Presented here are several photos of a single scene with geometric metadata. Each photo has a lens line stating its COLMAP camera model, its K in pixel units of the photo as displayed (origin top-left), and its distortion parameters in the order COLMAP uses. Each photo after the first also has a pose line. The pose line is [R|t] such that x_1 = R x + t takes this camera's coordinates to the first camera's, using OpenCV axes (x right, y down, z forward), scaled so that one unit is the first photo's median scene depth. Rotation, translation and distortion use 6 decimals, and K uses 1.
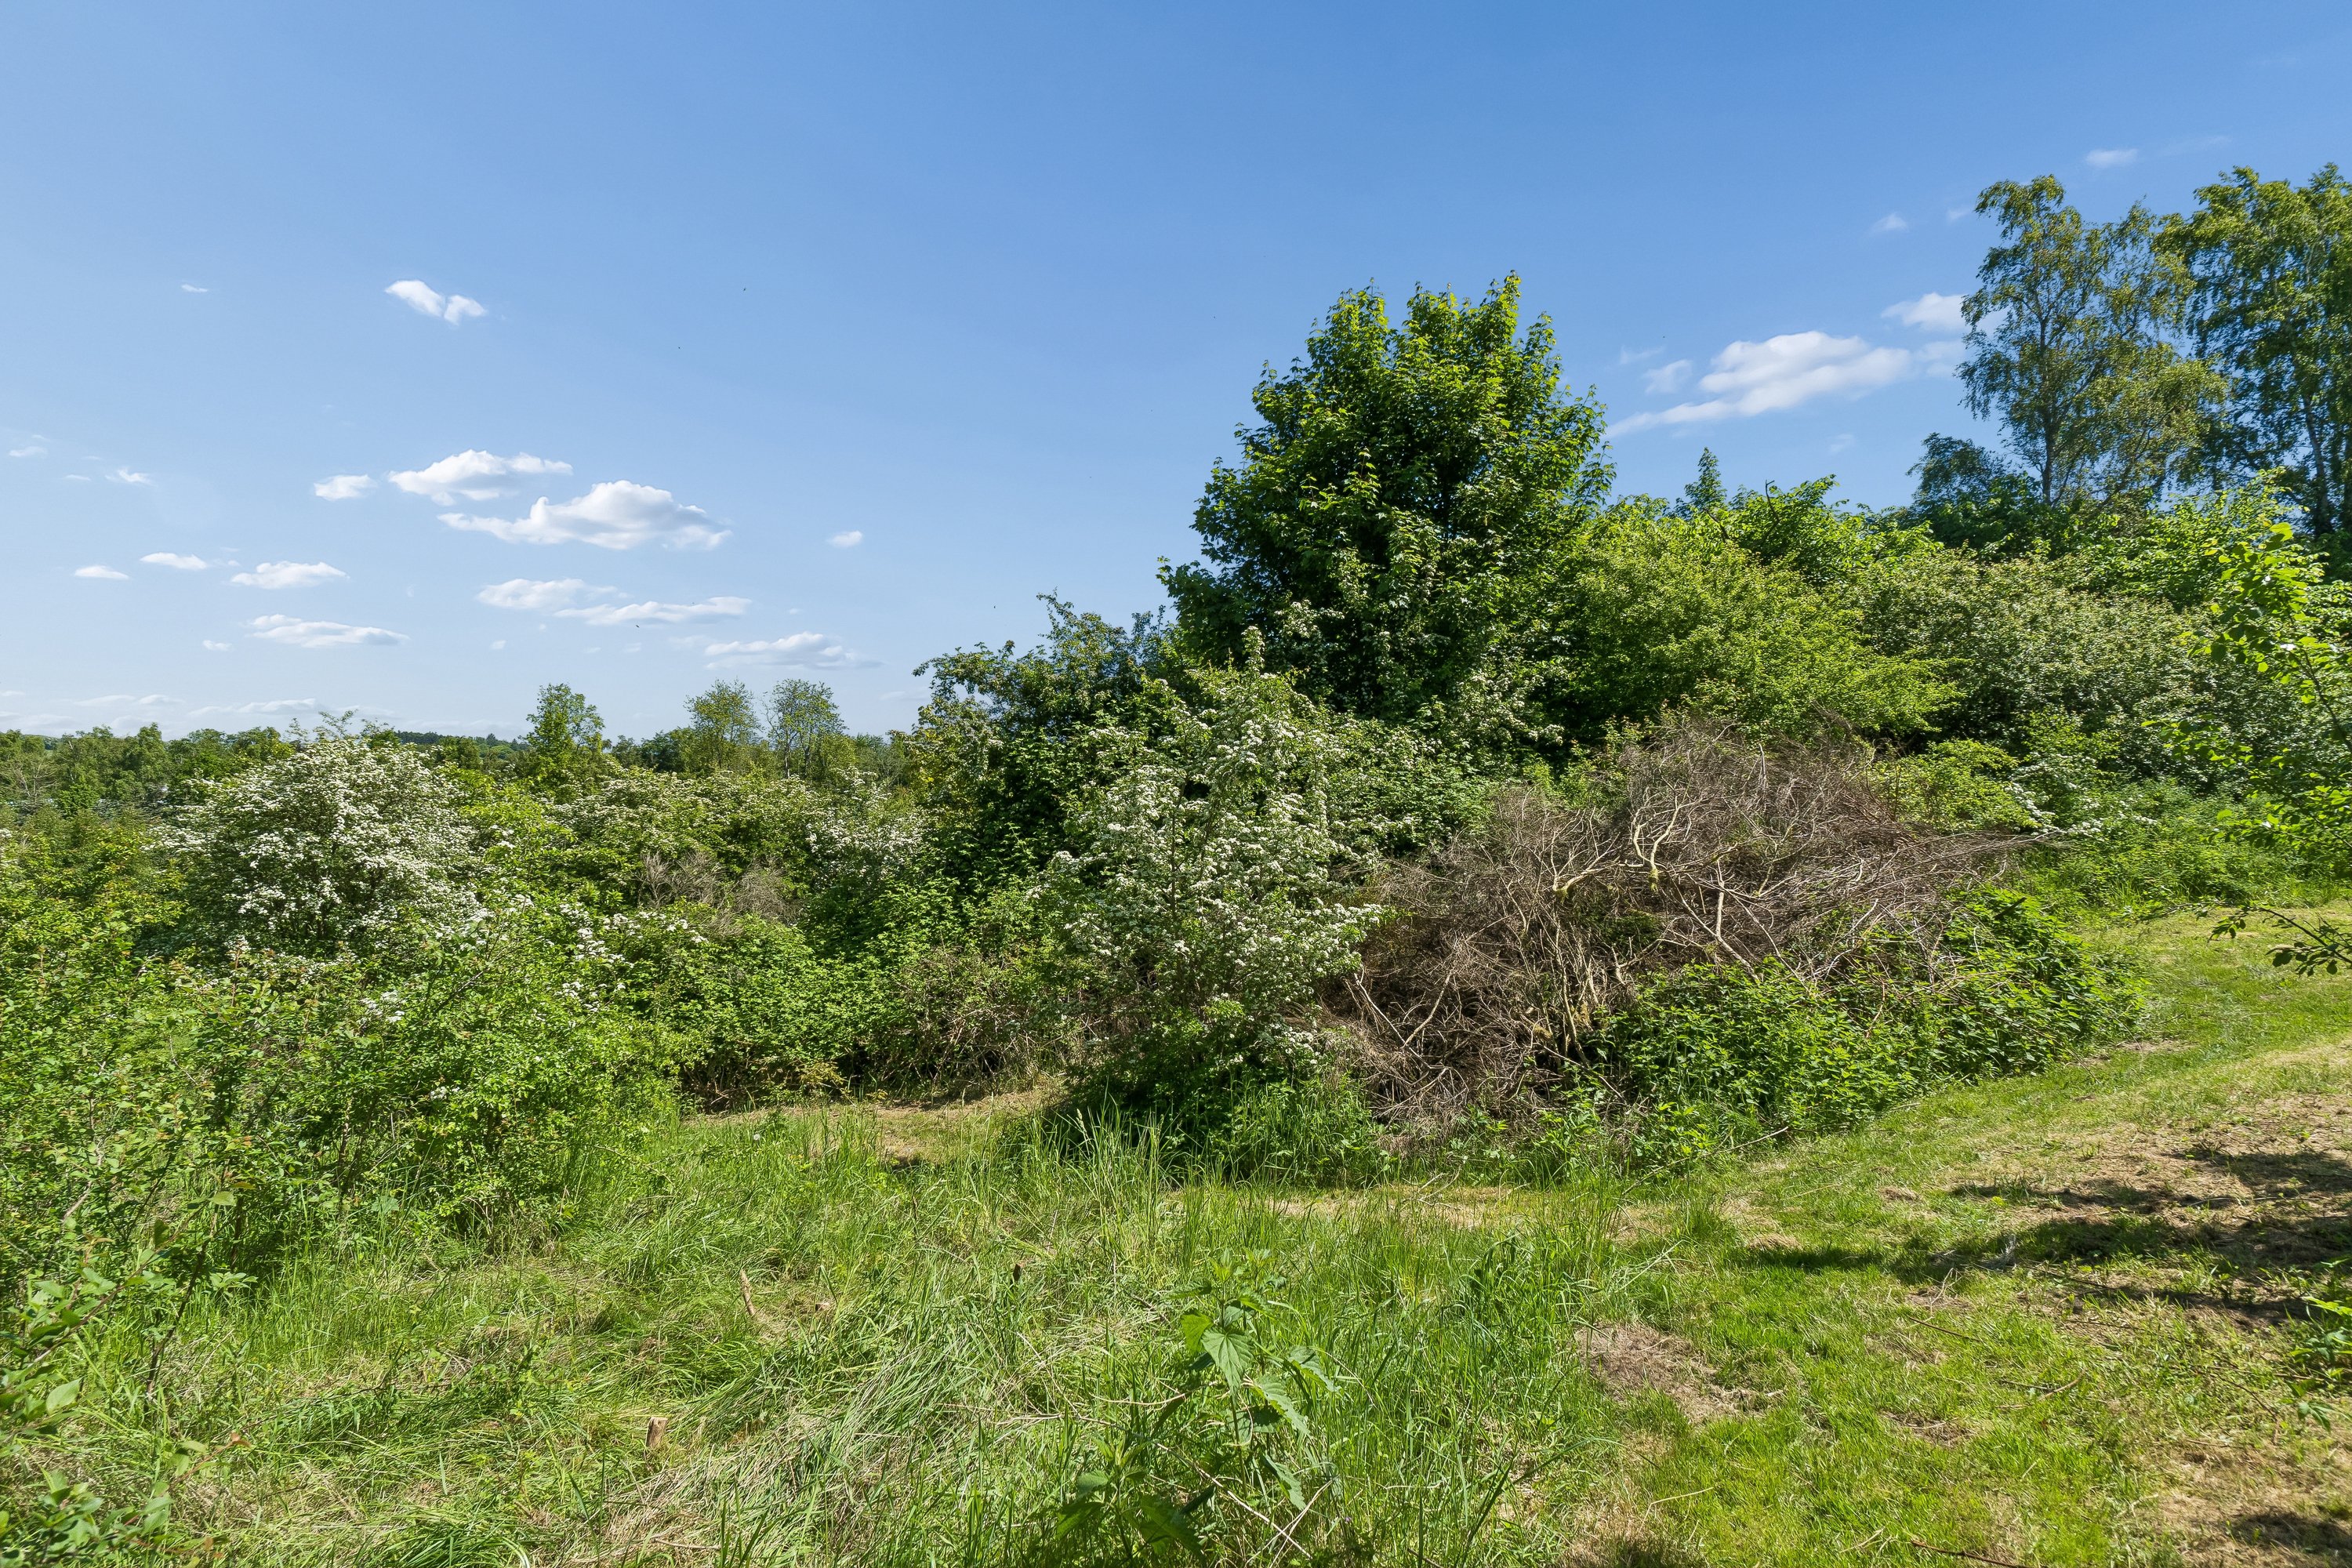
lens RADIAL K [[1363.0, 0, 1176.2], [0, 1363.0, 785.7], [0, 0, 1]] dist [-0.000599, 0.000131]
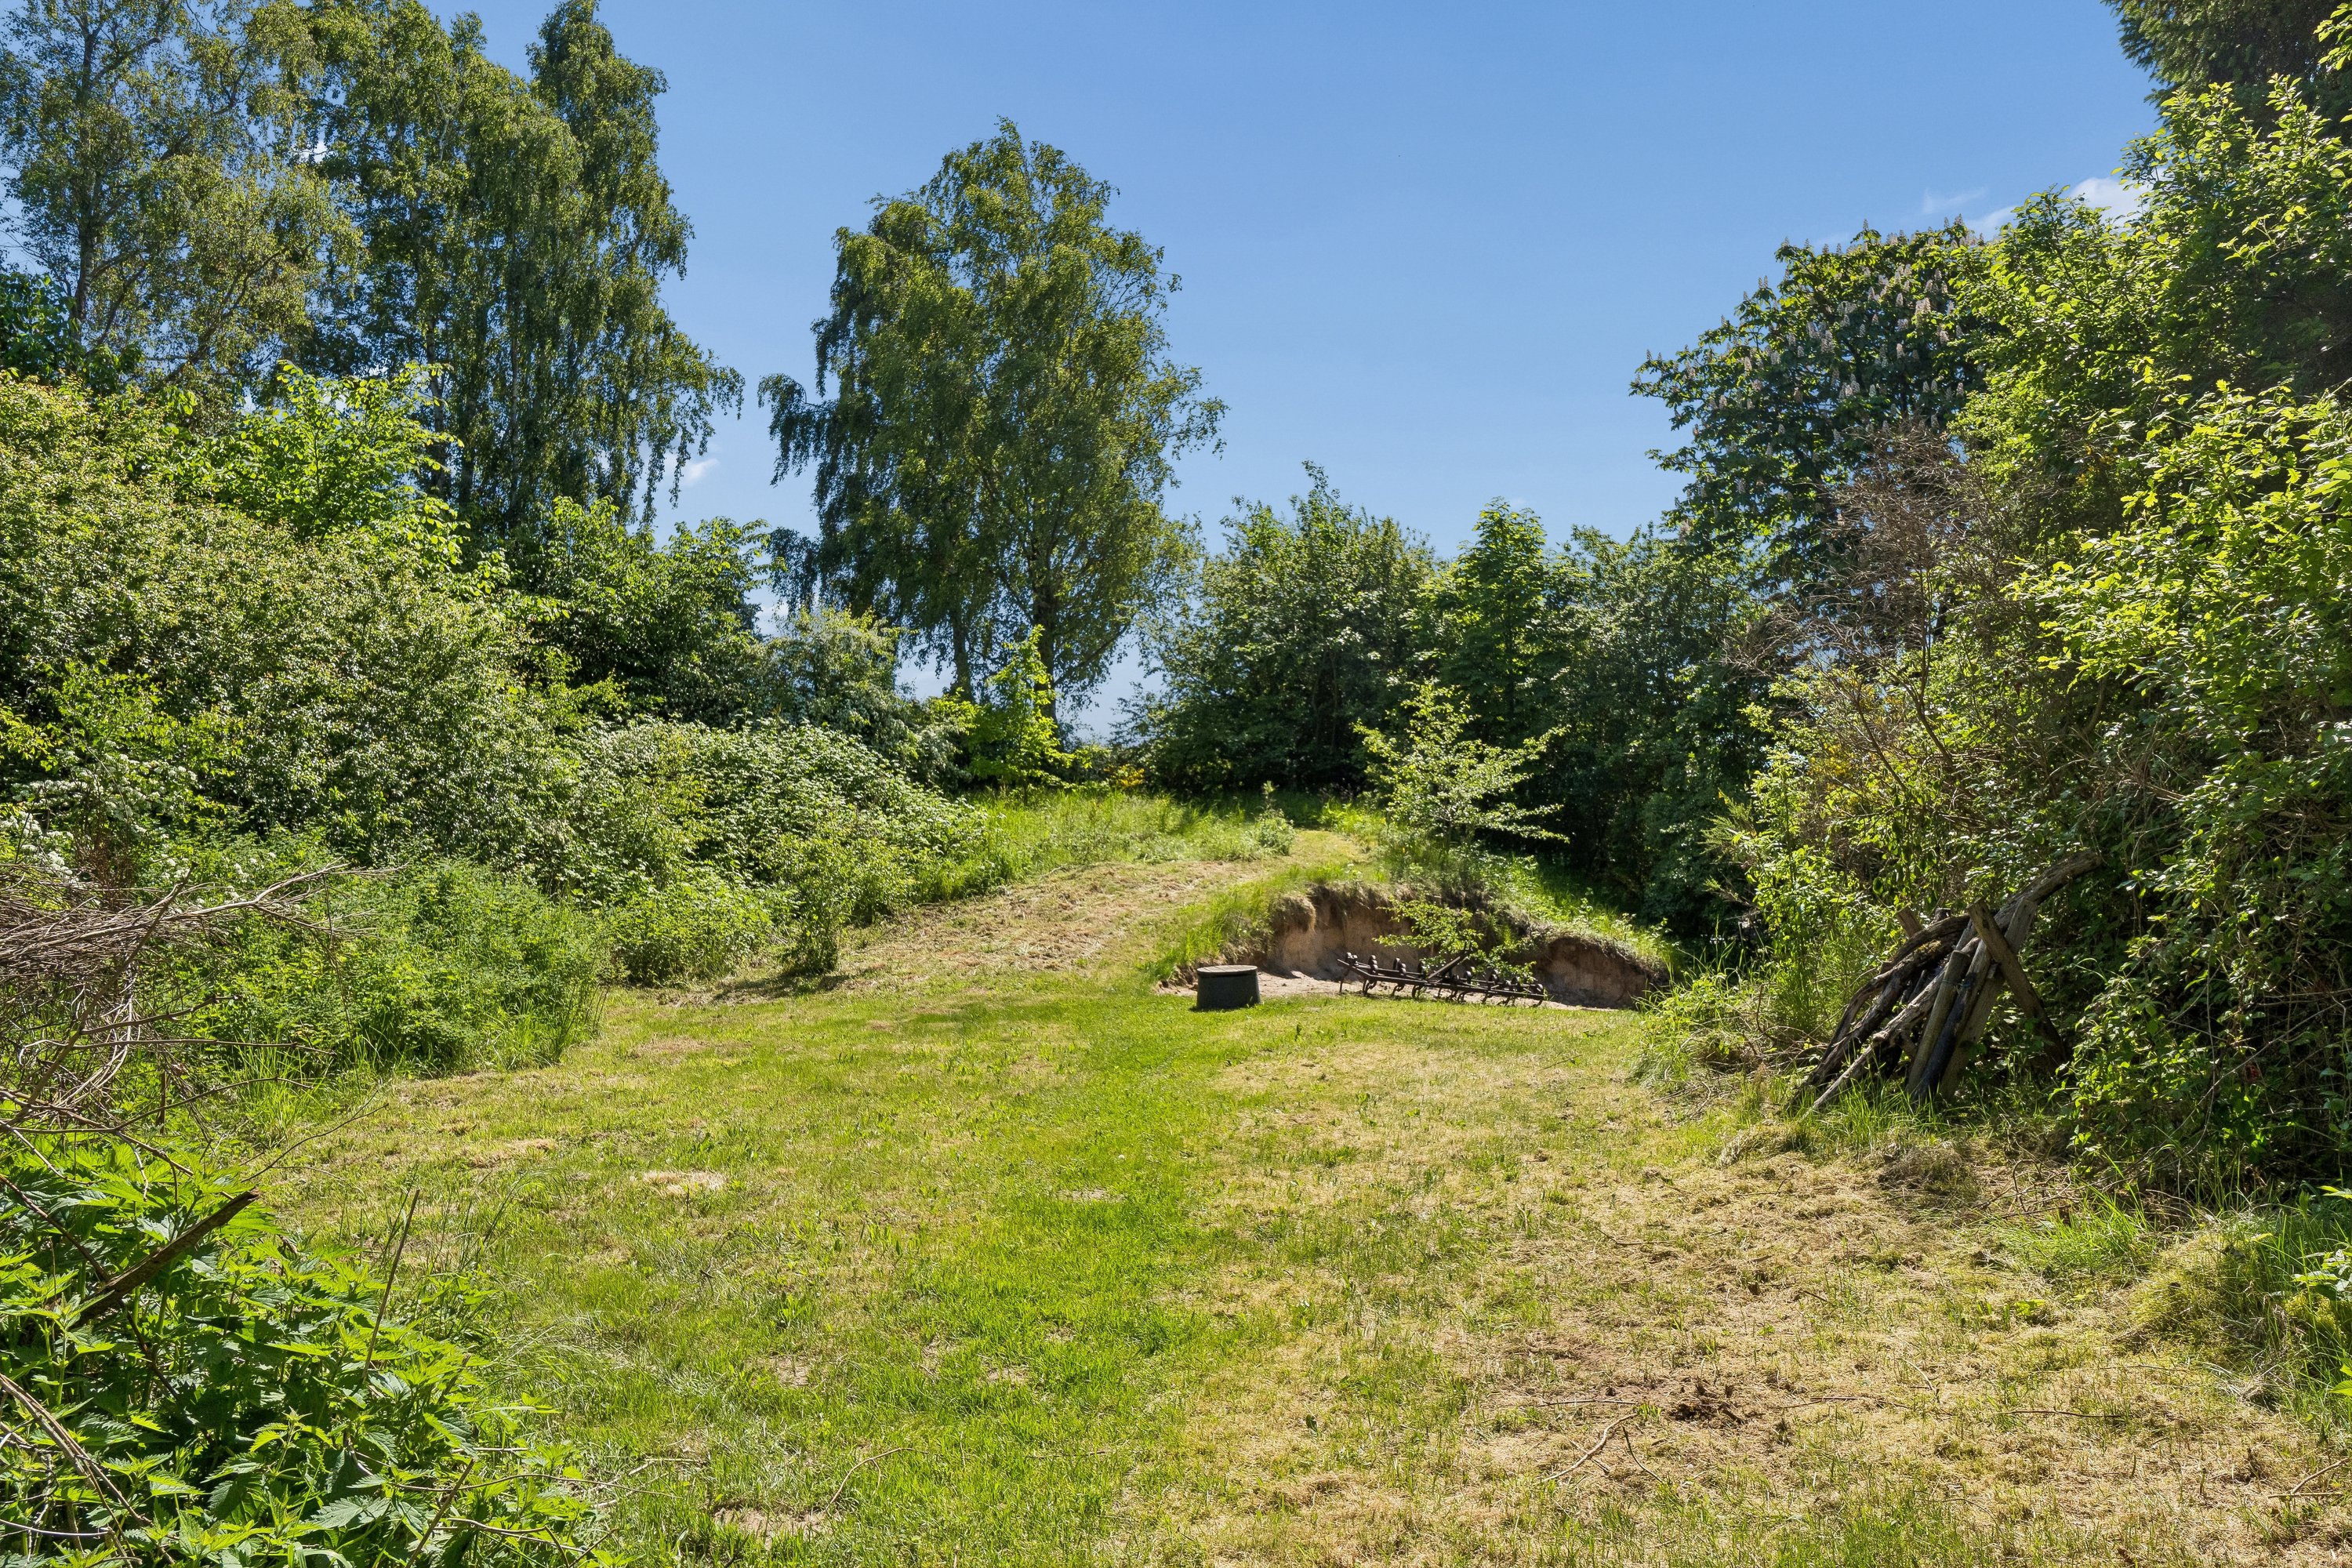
lens RADIAL K [[1814.5, 0, 1177.0], [0, 1814.5, 781.8], [0, 0, 1]] dist [-0.001318, -0.001318]
pose [[0.413514, 0.067519, 0.907991, 0.233430], [-0.022209, 0.997698, -0.064075, 0.015020], [-0.910227, 0.006330, 0.414061, 0.408652]]
